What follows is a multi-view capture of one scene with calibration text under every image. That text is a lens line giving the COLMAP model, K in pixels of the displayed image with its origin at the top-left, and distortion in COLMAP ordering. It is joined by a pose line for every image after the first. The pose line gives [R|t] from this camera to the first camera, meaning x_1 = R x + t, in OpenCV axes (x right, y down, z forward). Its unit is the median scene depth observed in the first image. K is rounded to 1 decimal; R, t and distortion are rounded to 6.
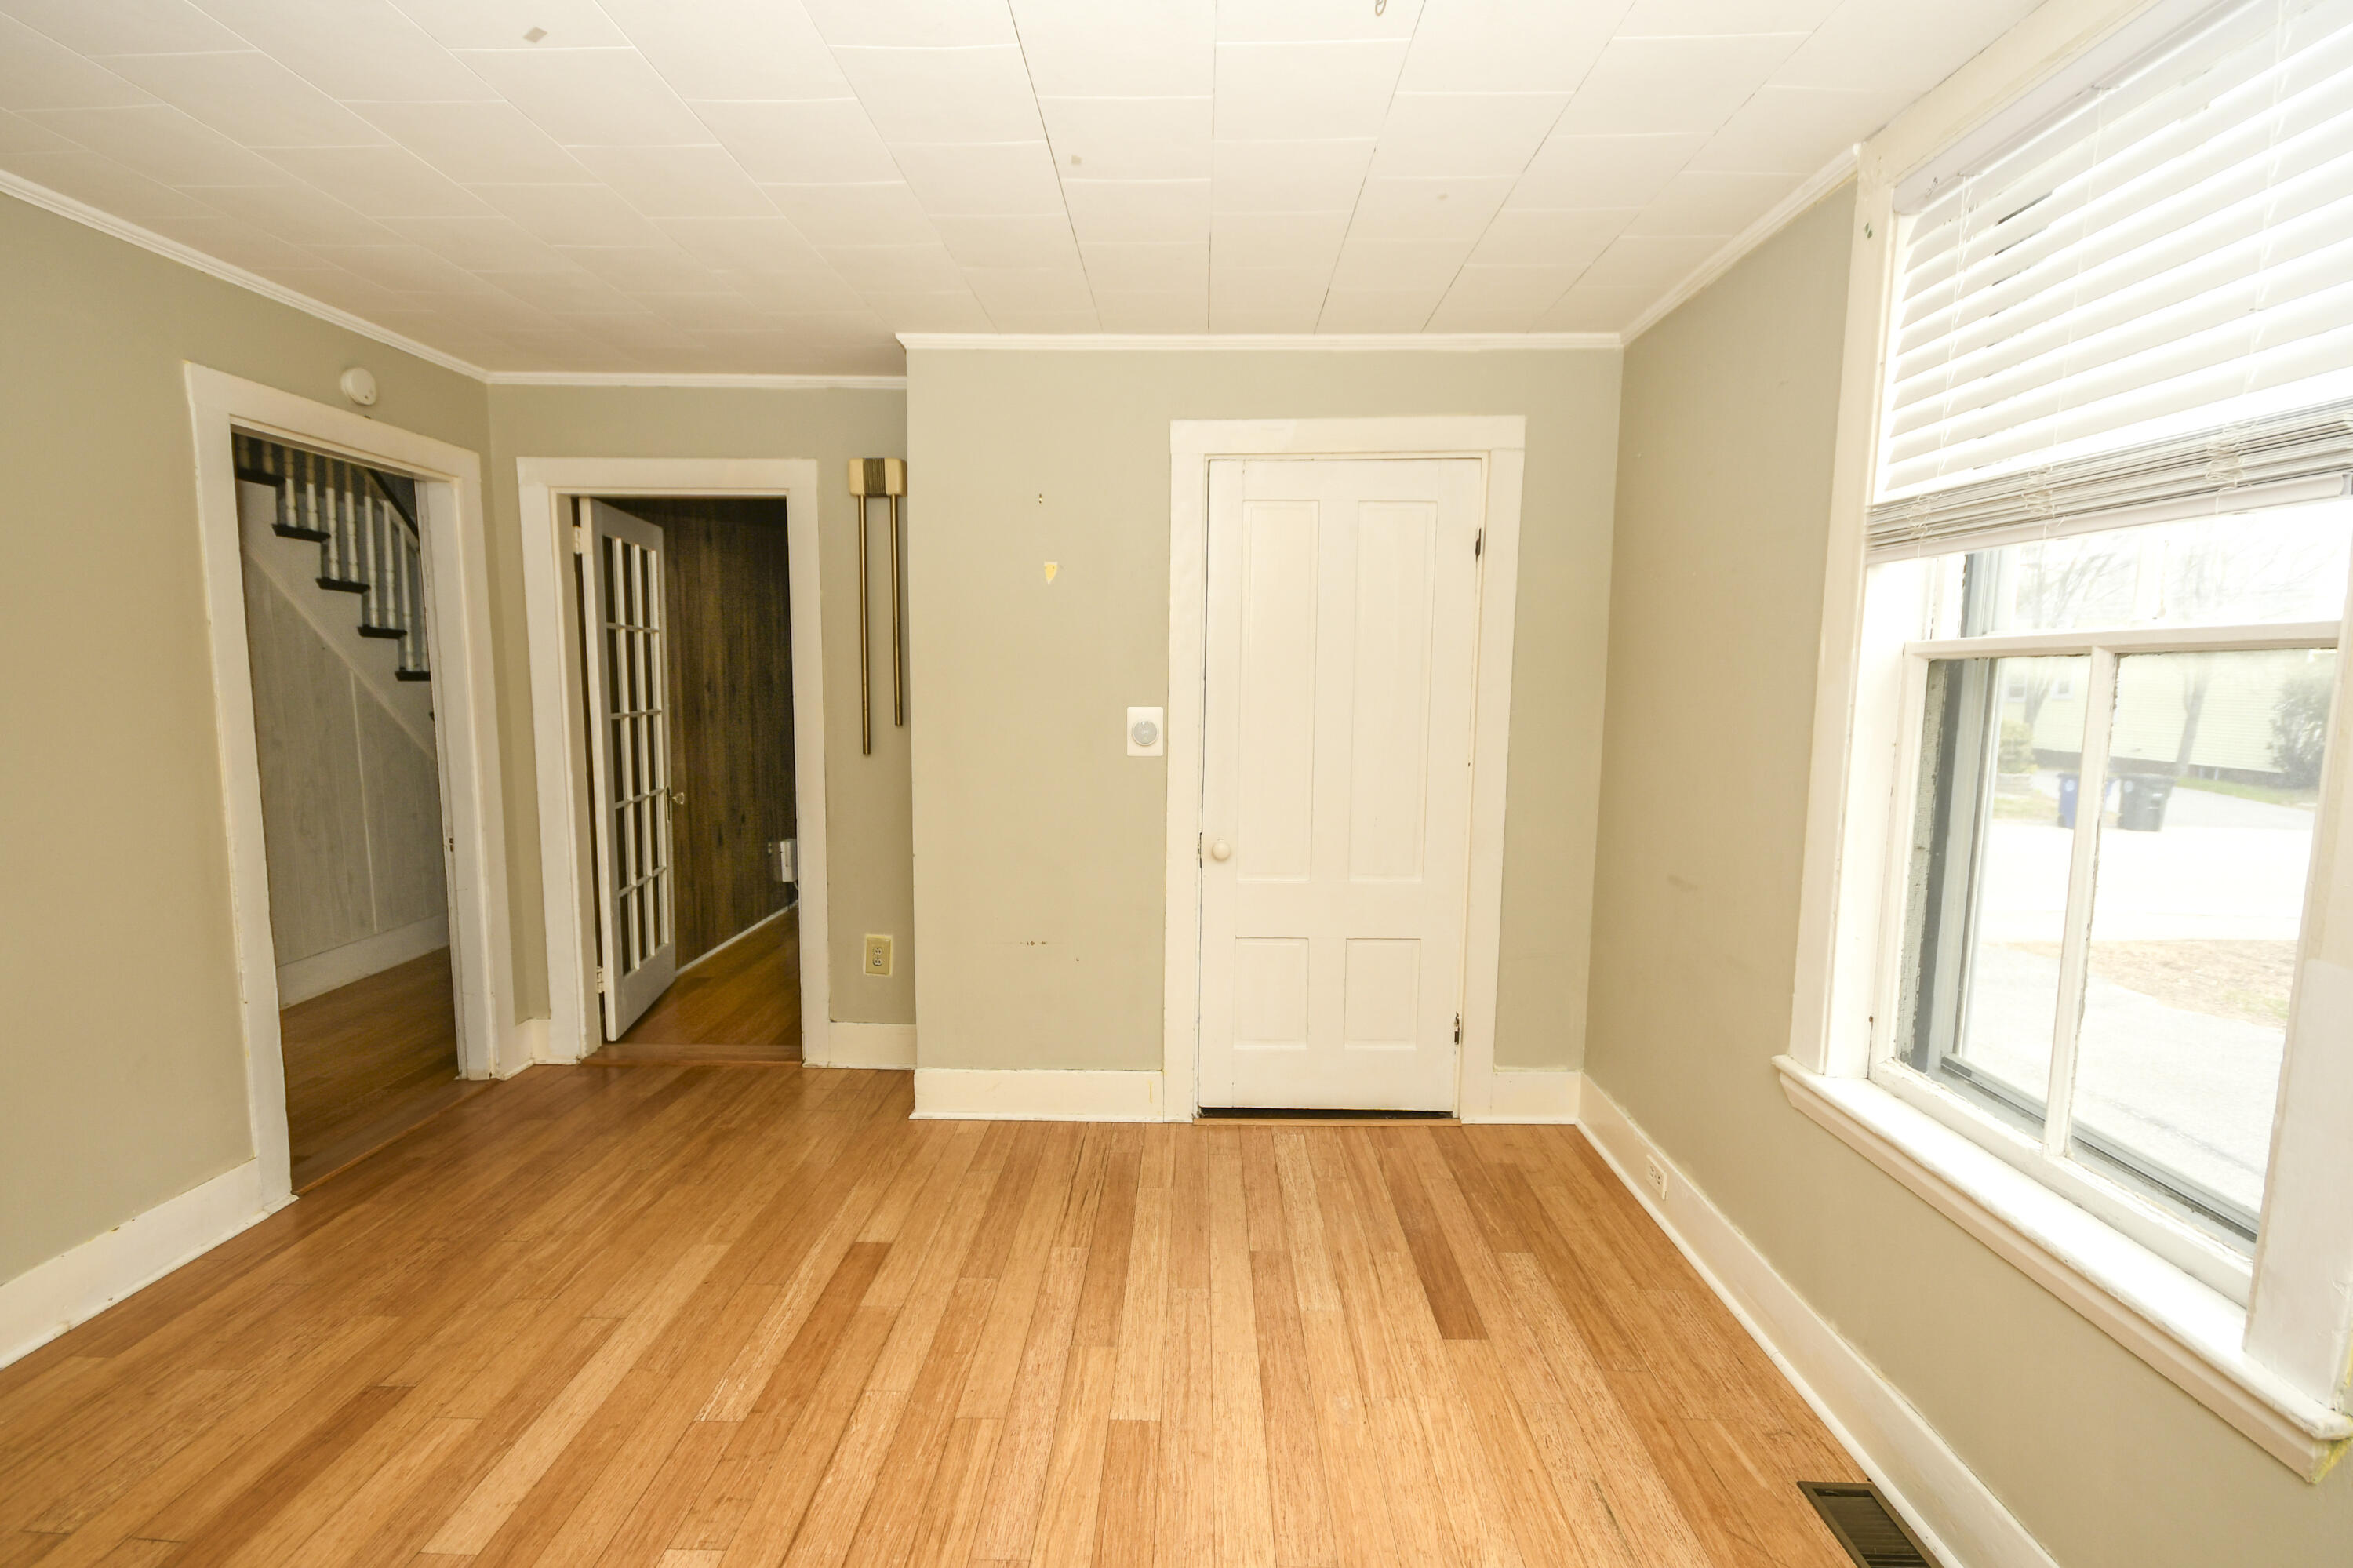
lens RADIAL K [[1037.3, 0, 1164.6], [0, 1037.3, 786.0], [0, 0, 1]] dist [0.010505, -0.005188]
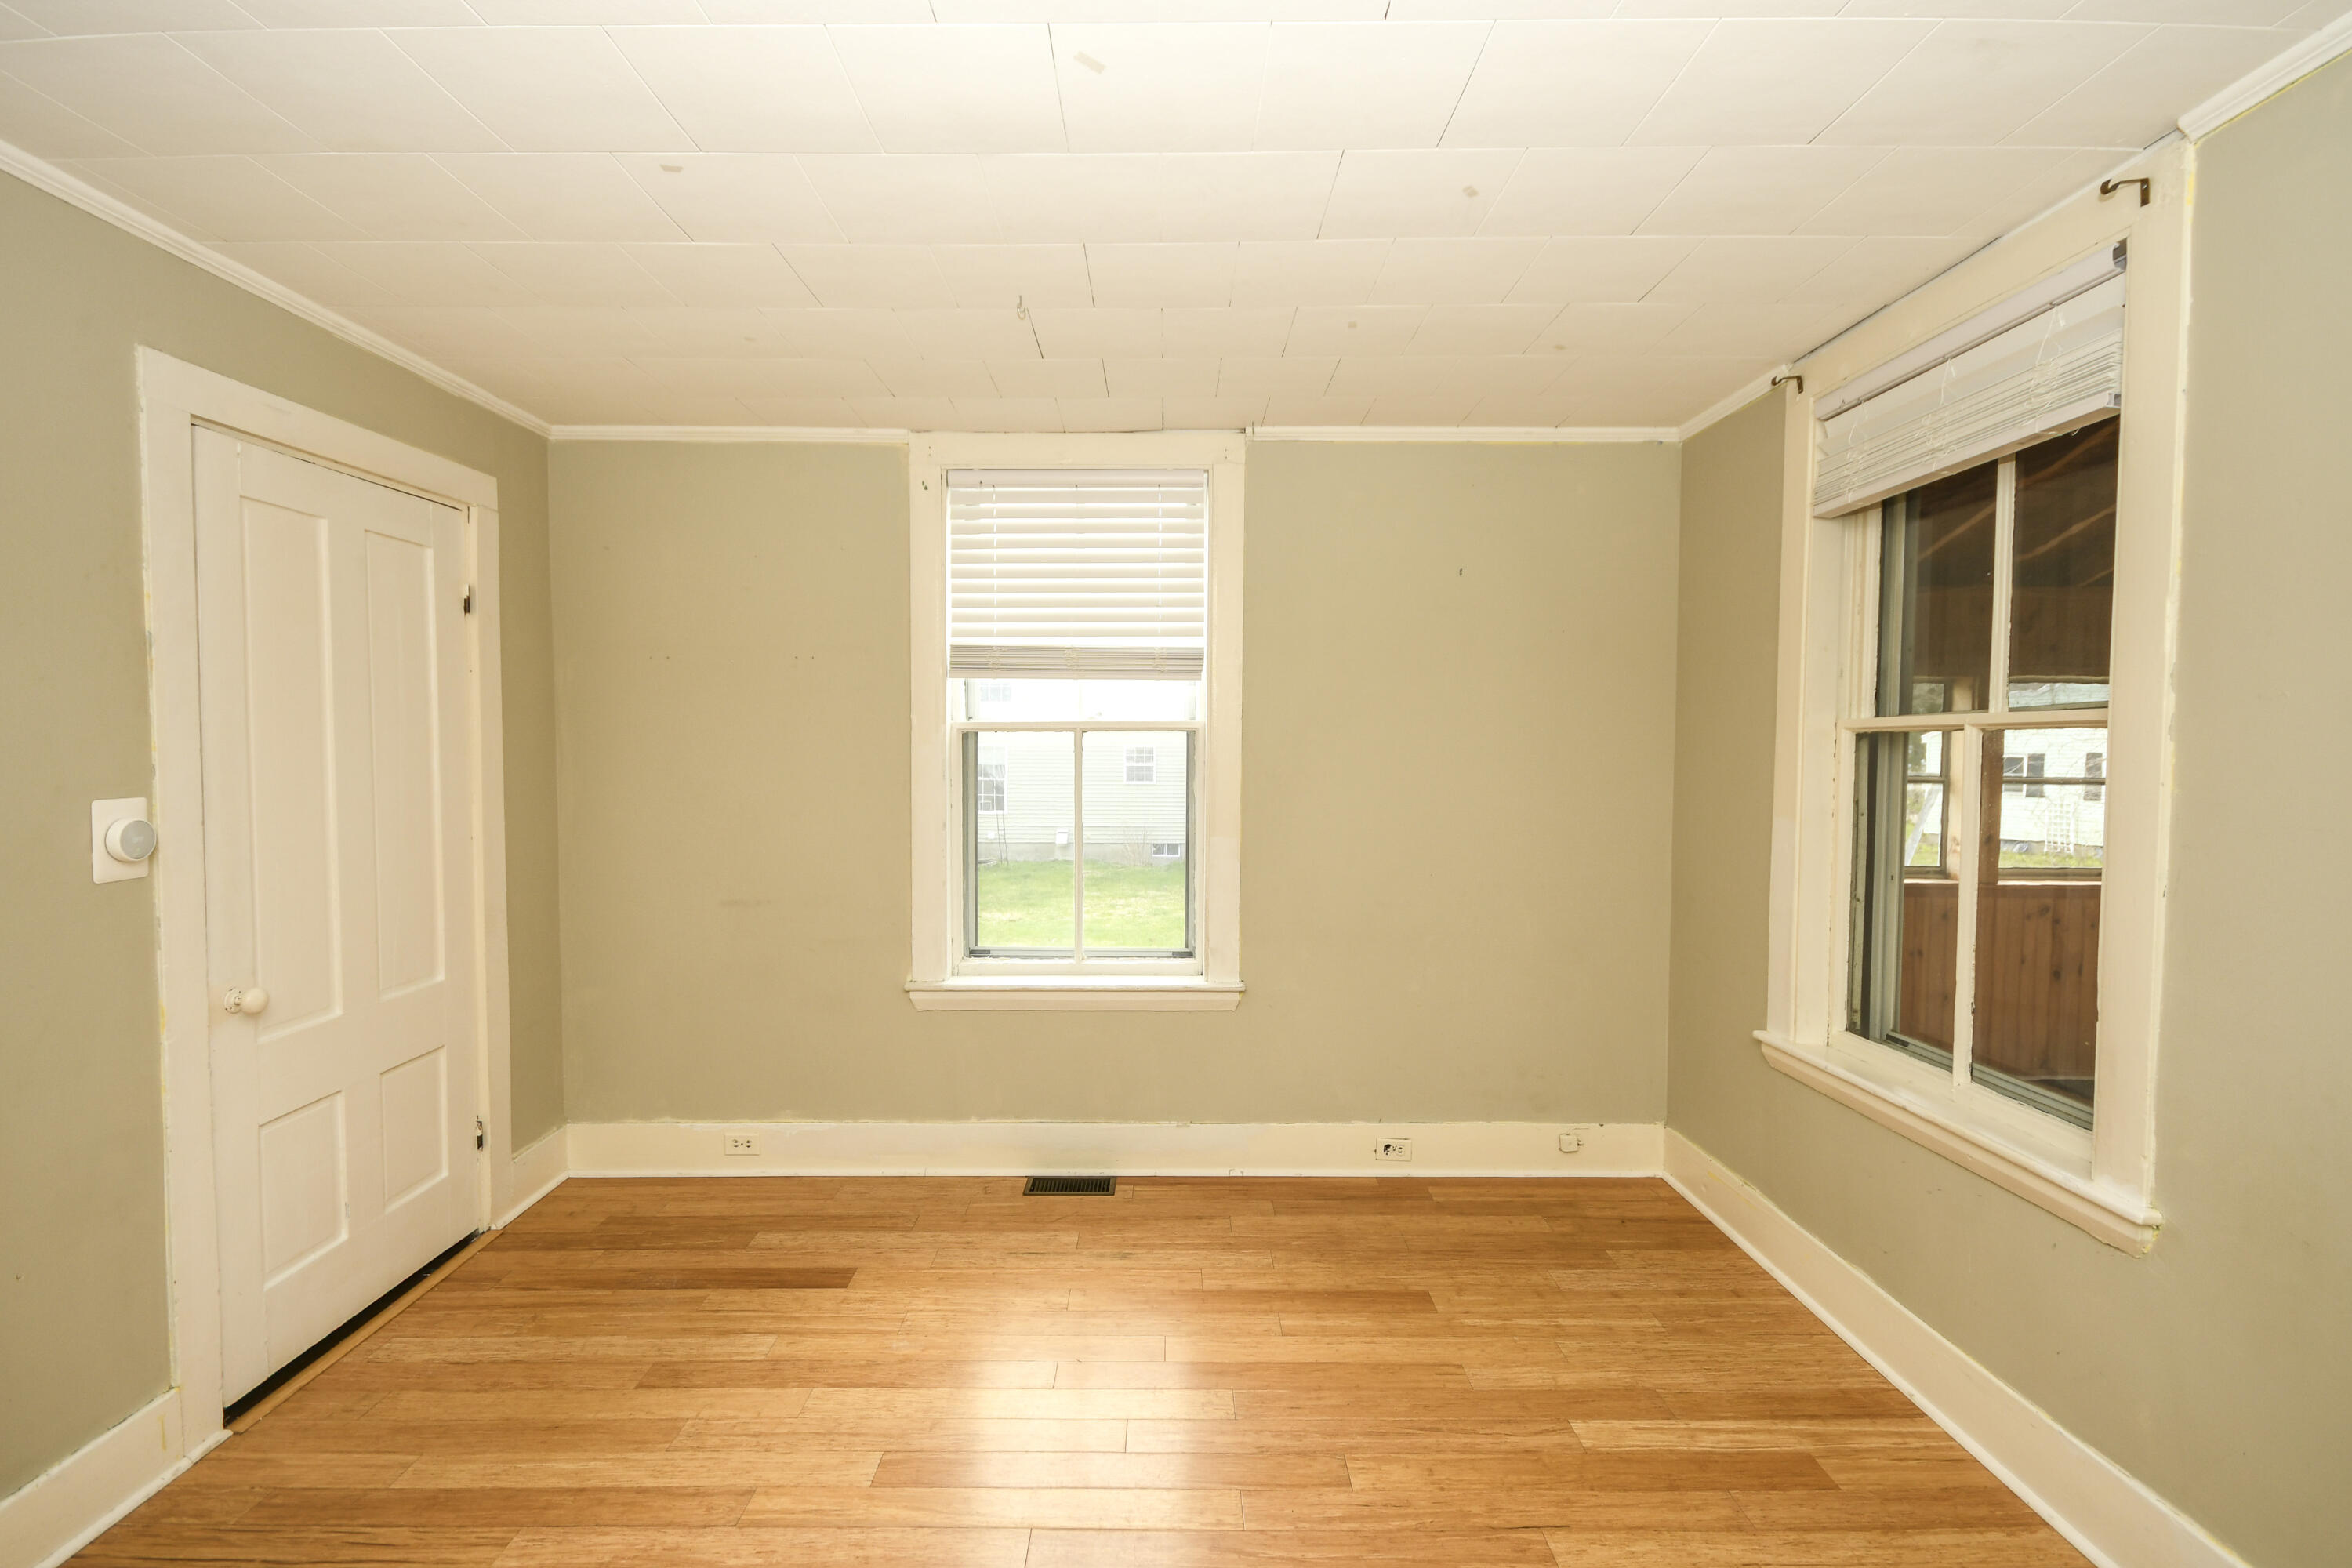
lens RADIAL K [[1035.0, 0, 1129.7], [0, 1035.0, 784.2], [0, 0, 1]] dist [0.005163, 0.000136]
pose [[-0.011317, -0.045777, 0.998888, -0.837437], [0.108282, 0.993021, 0.046735, -0.064655], [-0.994056, 0.108690, -0.006282, 0.565251]]
